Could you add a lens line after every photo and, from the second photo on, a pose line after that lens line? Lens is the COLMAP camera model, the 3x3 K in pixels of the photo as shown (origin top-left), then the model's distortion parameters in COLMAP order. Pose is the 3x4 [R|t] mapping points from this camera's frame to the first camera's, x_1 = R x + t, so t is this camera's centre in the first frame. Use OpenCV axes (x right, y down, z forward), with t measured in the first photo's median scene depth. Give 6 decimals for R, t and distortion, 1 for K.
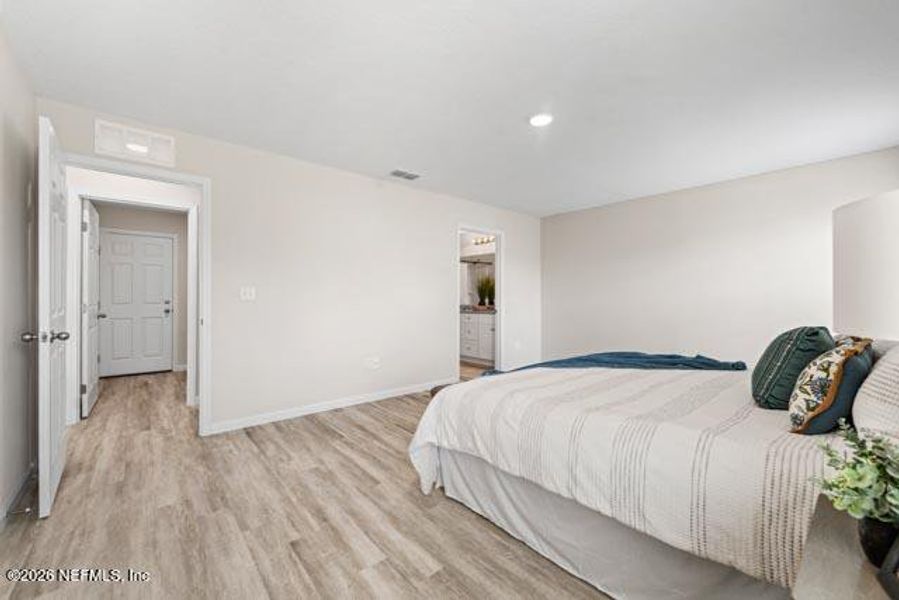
lens RADIAL K [[365.3, 0, 449.1], [0, 365.3, 303.5], [0, 0, 1]] dist [-0.001061, 0.000423]
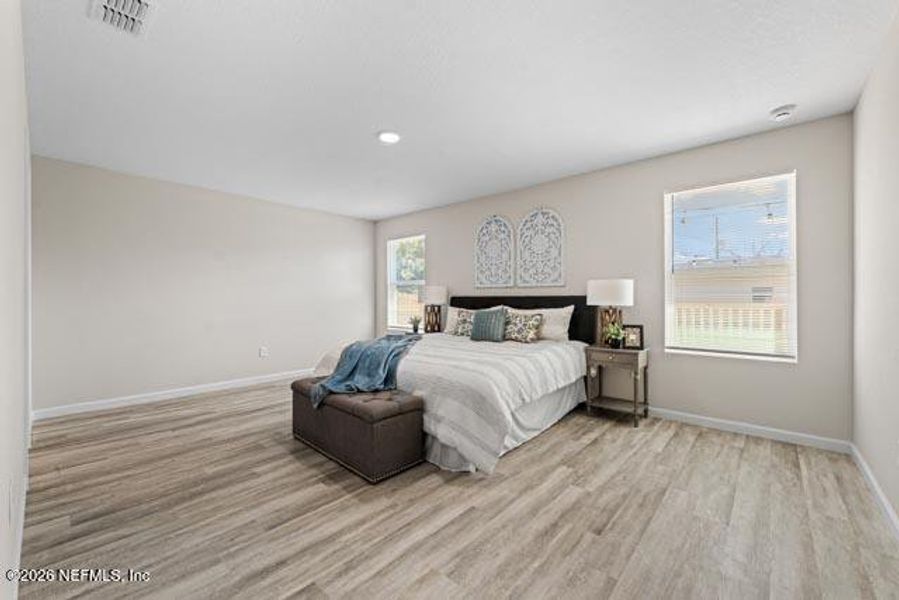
lens RADIAL K [[365.3, 0, 449.1], [0, 365.3, 303.5], [0, 0, 1]] dist [-0.001061, 0.000423]
pose [[-0.147770, -0.011183, 0.988959, -1.282087], [0.012444, 0.999836, 0.013166, -0.012355], [-0.988944, 0.014253, -0.147606, 1.447592]]
